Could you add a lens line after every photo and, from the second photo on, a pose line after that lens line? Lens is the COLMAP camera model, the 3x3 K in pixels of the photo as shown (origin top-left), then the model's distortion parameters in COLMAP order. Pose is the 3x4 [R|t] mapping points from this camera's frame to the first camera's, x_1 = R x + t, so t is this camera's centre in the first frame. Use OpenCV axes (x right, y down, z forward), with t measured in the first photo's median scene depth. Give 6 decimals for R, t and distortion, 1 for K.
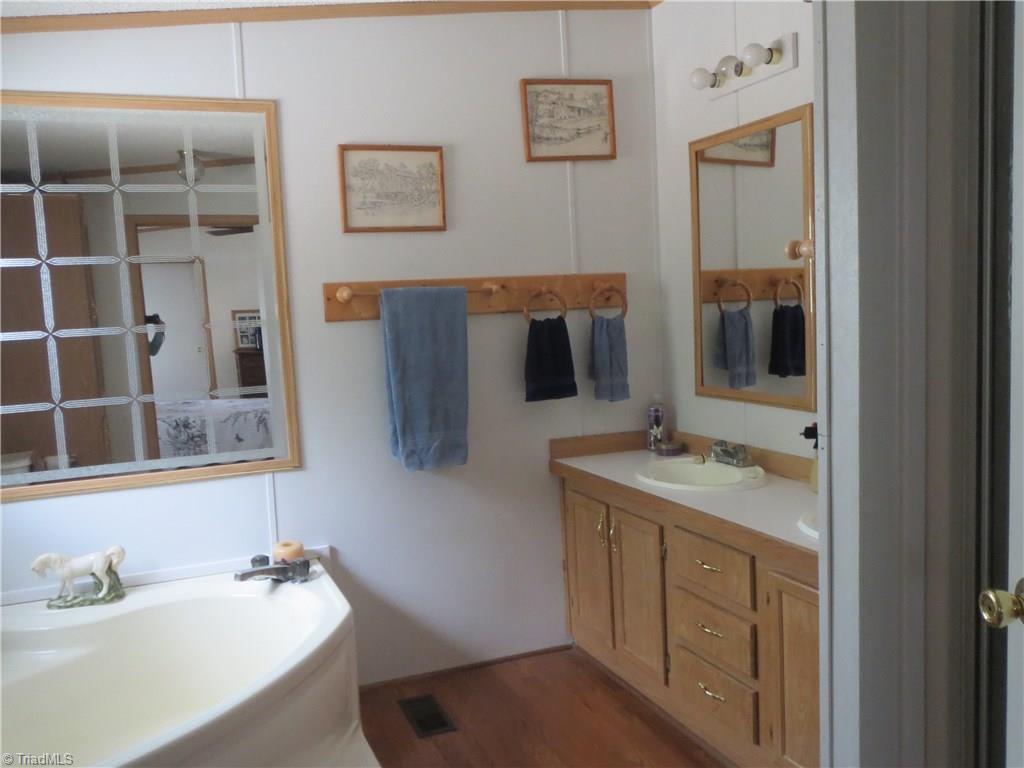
lens RADIAL K [[853.9, 0, 516.2], [0, 853.9, 385.1], [0, 0, 1]] dist [-0.035228, 0.017935]
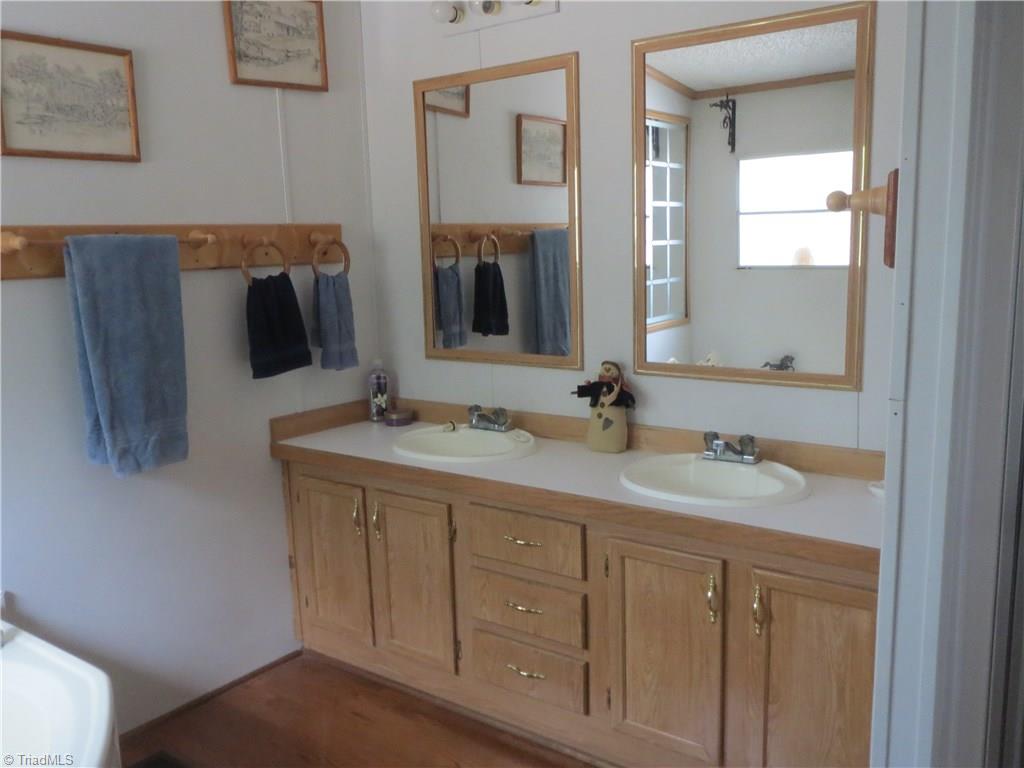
lens RADIAL K [[853.9, 0, 510.6], [0, 853.9, 383.3], [0, 0, 1]] dist [-0.035228, 0.017935]
pose [[0.860241, -0.063951, 0.505862, -0.197343], [0.040144, 0.997518, 0.057839, -0.011969], [-0.508305, -0.029448, 0.860673, 0.163474]]
